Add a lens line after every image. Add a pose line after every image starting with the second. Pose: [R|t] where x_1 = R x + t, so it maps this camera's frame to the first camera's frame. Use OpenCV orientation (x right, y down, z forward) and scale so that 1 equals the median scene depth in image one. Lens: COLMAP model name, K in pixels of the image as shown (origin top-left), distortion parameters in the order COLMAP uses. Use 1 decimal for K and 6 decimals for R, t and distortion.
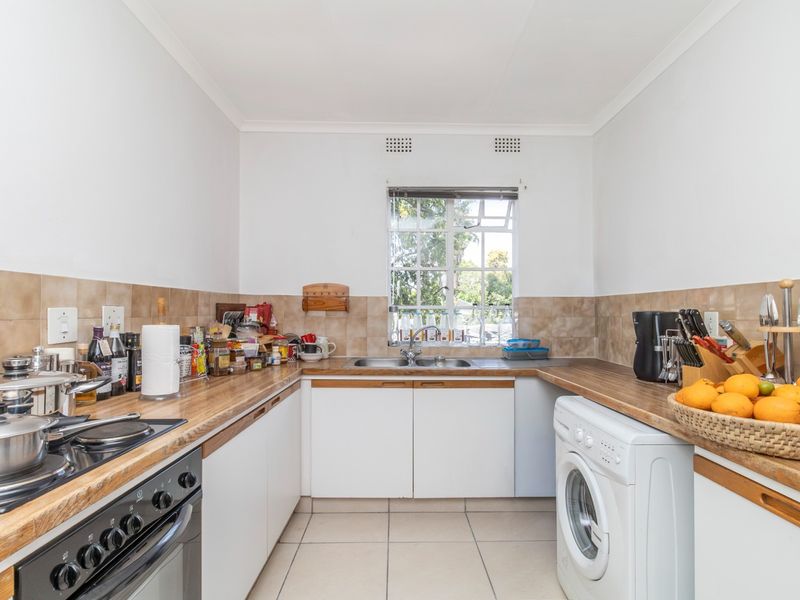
lens RADIAL K [[416.1, 0, 400.0], [0, 416.1, 300.0], [0, 0, 1]] dist [-0.013721, 0.000567]
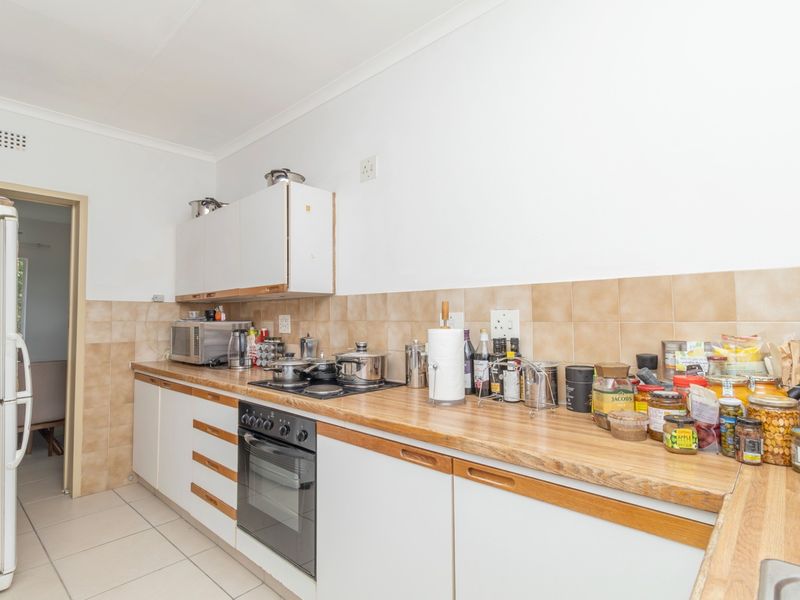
lens RADIAL K [[416.1, 0, 400.0], [0, 416.1, 300.0], [0, 0, 1]] dist [-0.013721, 0.000567]
pose [[-0.665305, -0.027338, -0.746071, 0.227498], [0.025830, 0.997888, -0.059599, 0.044404], [0.746125, -0.058923, -0.663194, 1.490122]]
